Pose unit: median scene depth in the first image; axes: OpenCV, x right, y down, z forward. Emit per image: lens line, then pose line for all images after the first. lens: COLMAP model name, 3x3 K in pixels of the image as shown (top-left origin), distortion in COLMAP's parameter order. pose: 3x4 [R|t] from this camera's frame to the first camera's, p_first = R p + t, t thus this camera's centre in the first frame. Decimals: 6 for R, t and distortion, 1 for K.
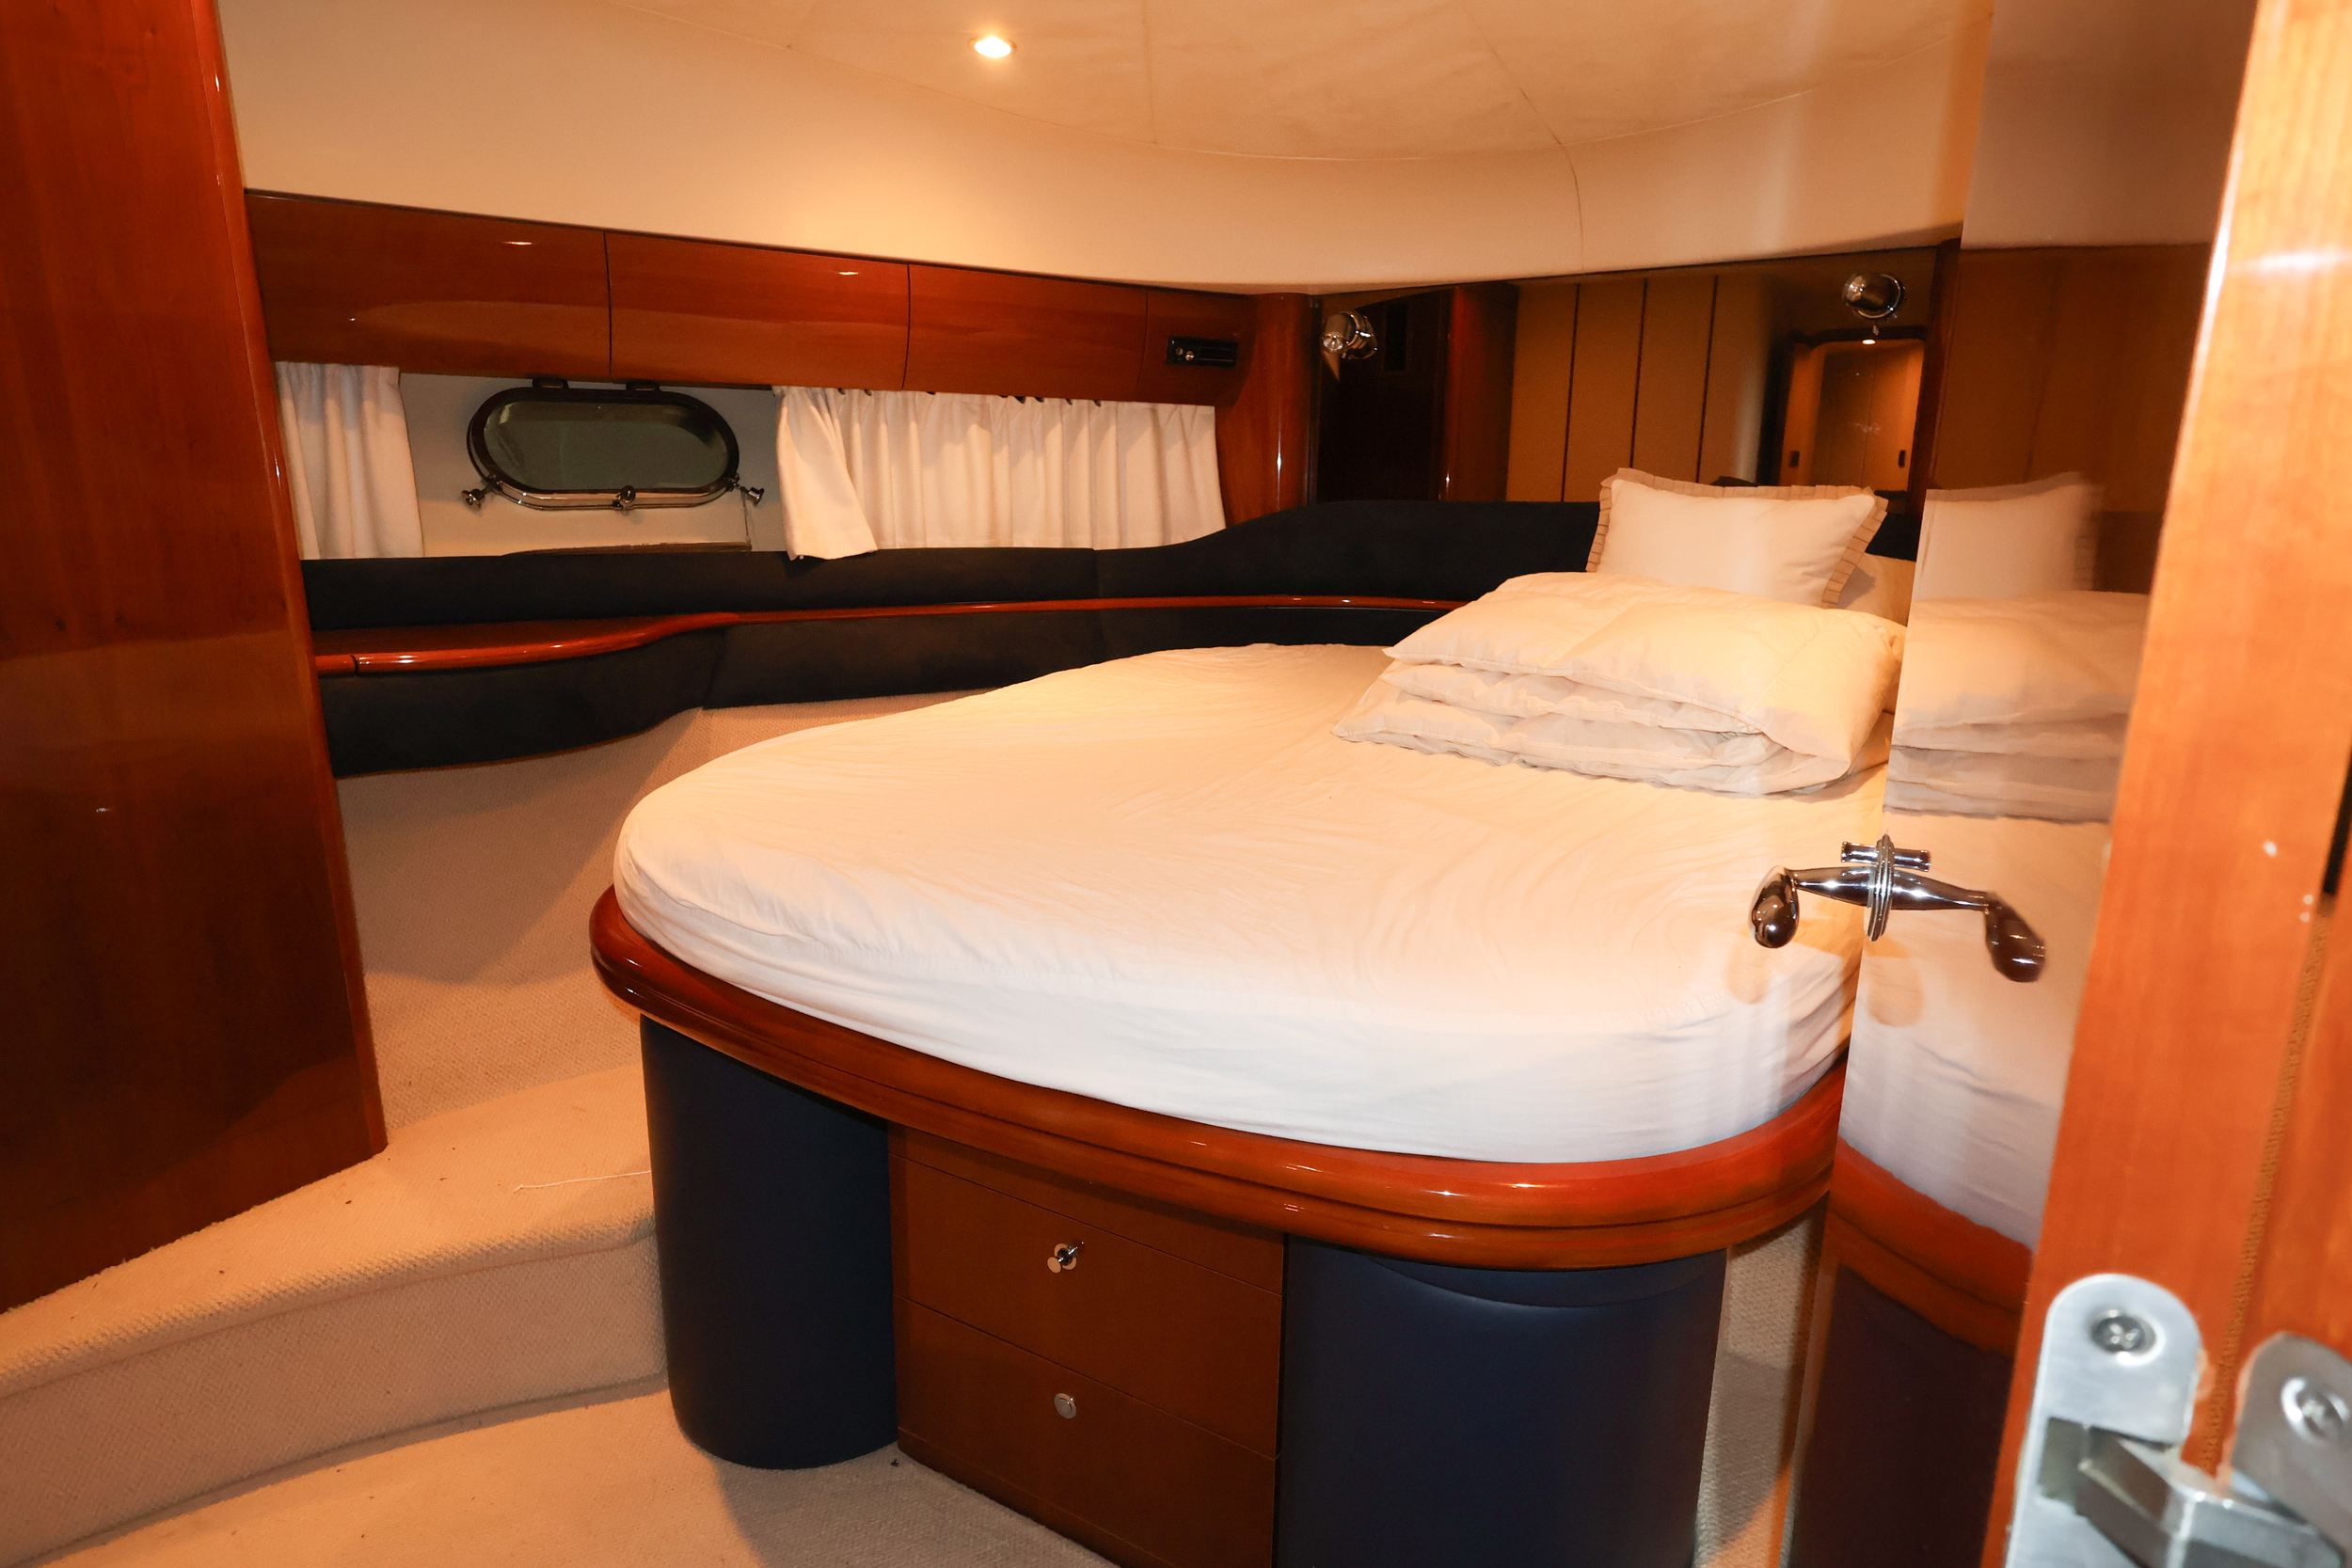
lens RADIAL K [[1269.6, 0, 1176.0], [0, 1269.6, 784.0], [0, 0, 1]] dist [-0.001484, -0.000192]
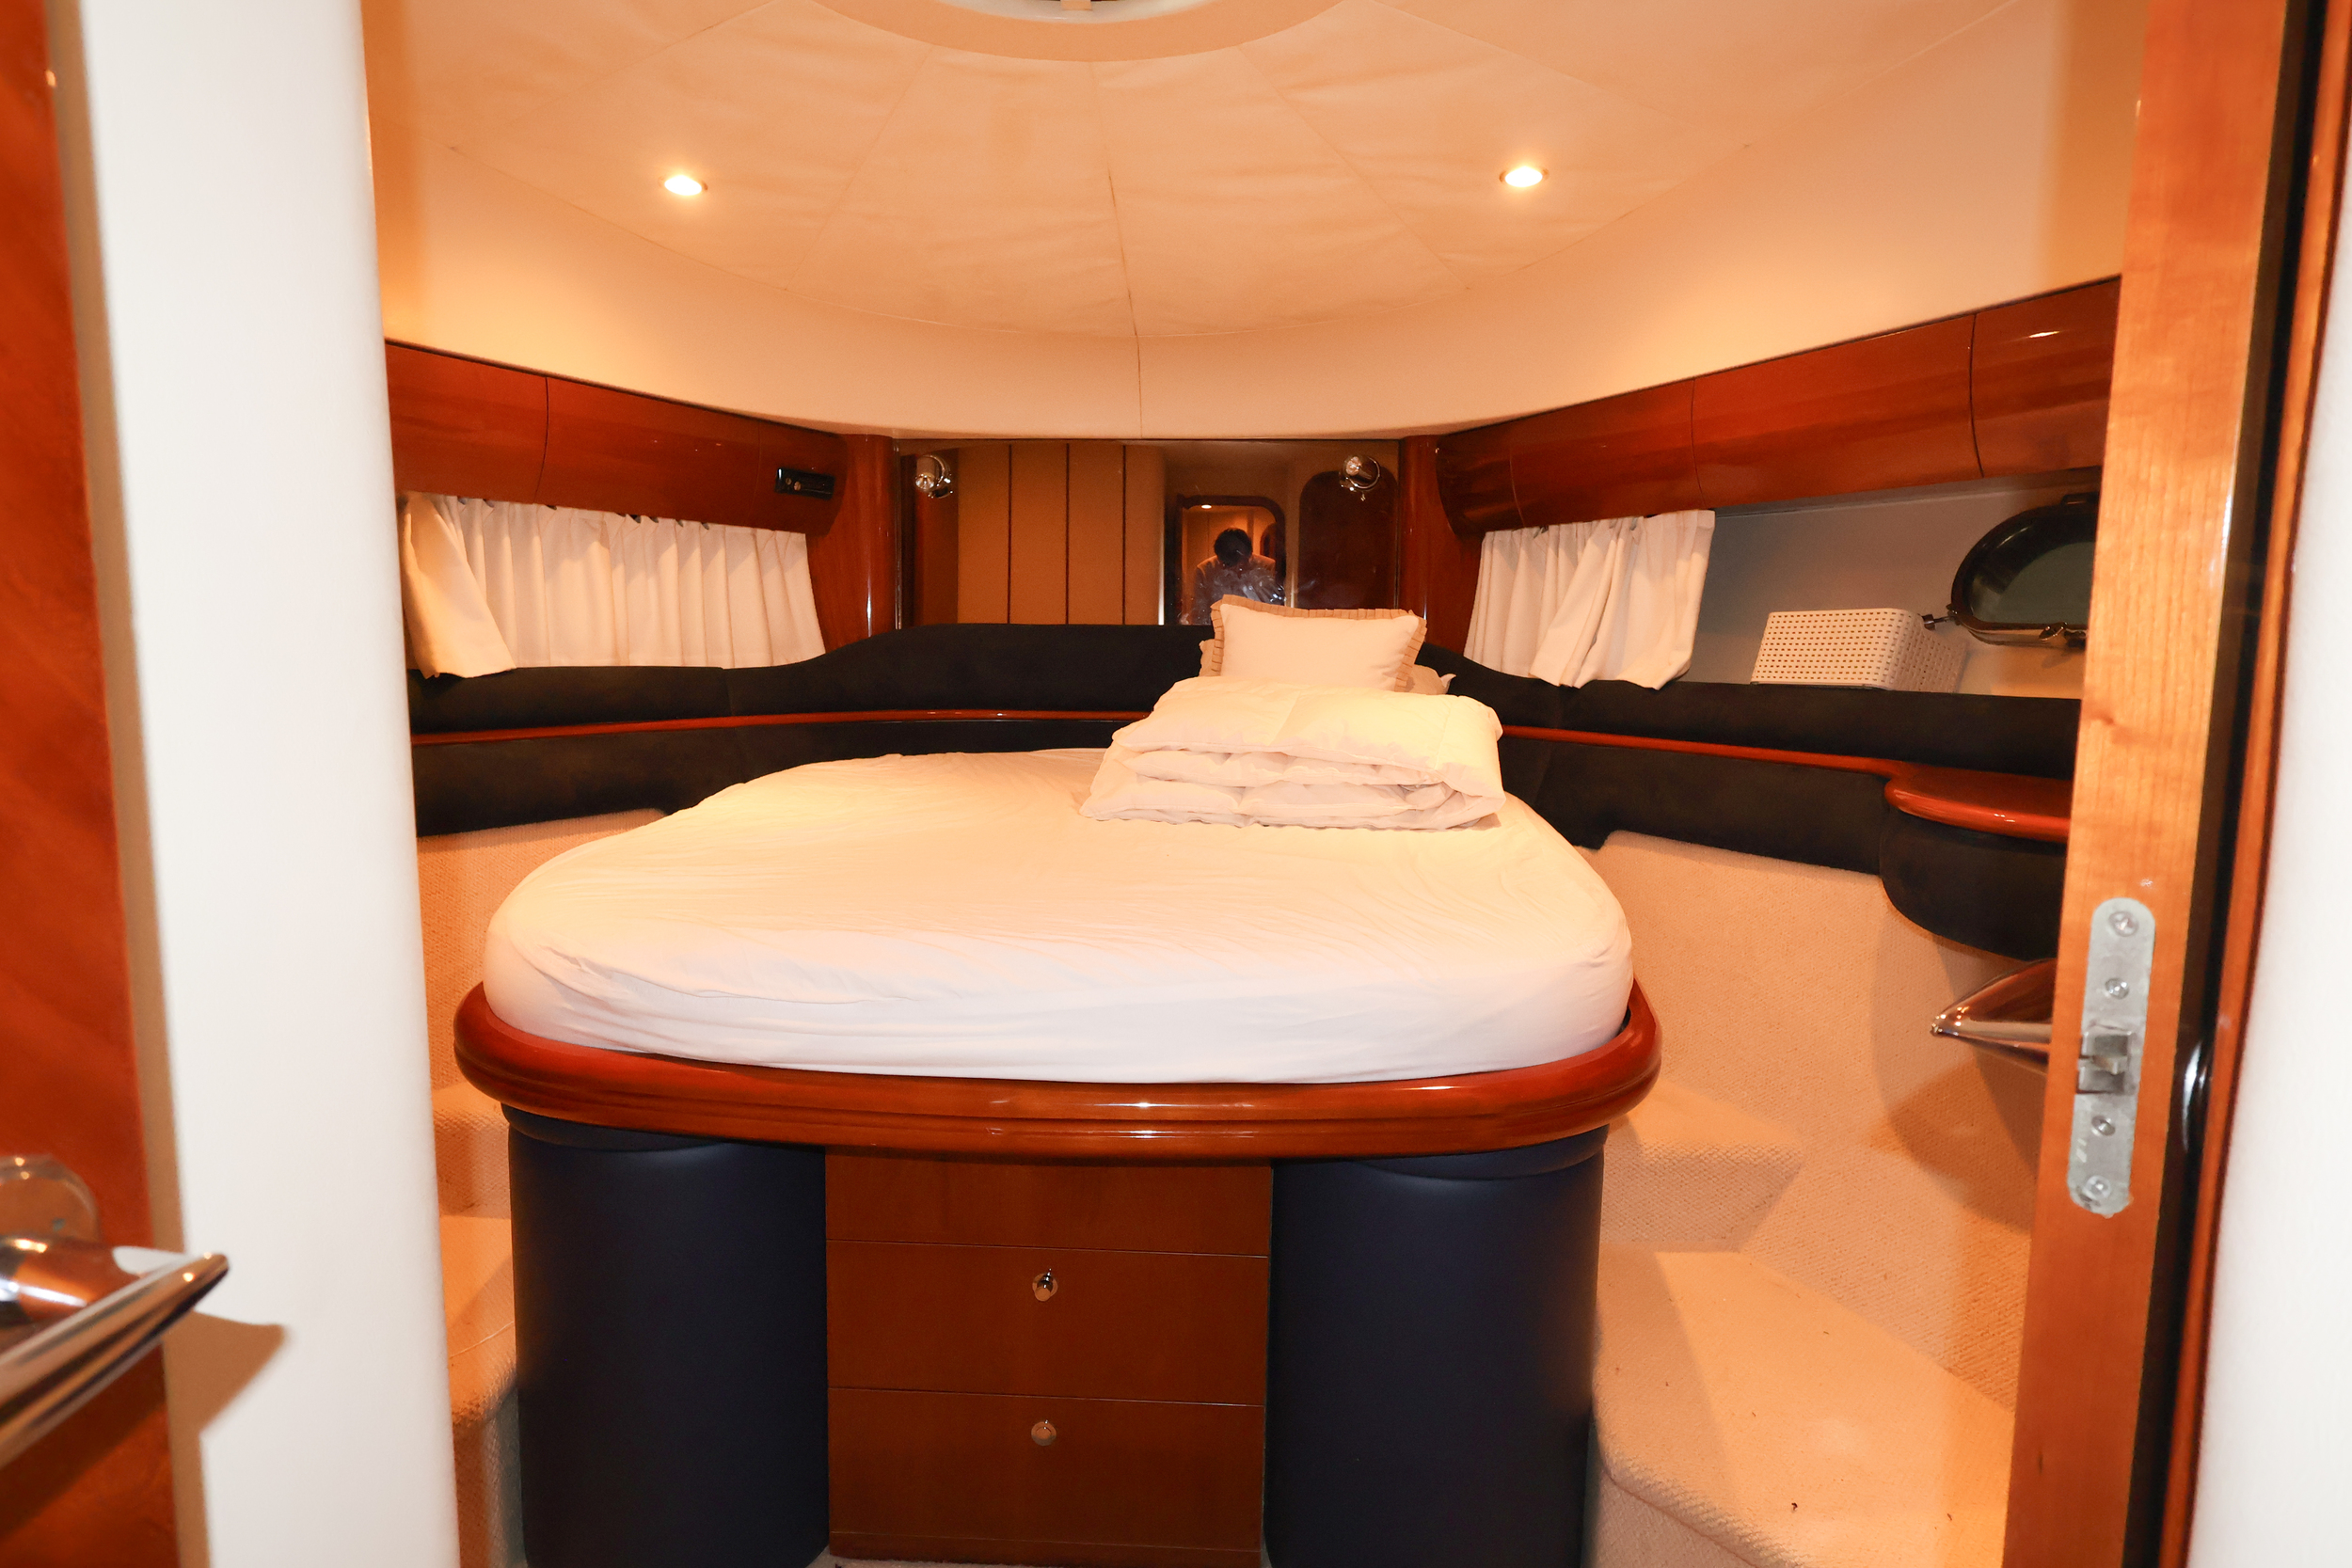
lens RADIAL K [[1243.0, 0, 1176.0], [0, 1243.0, 784.0], [0, 0, 1]] dist [0.001612, 0.000145]
pose [[0.881730, -0.052908, 0.468778, -0.227745], [0.100825, 0.991866, -0.077698, 0.019909], [-0.460854, 0.115773, 0.879892, -0.019838]]
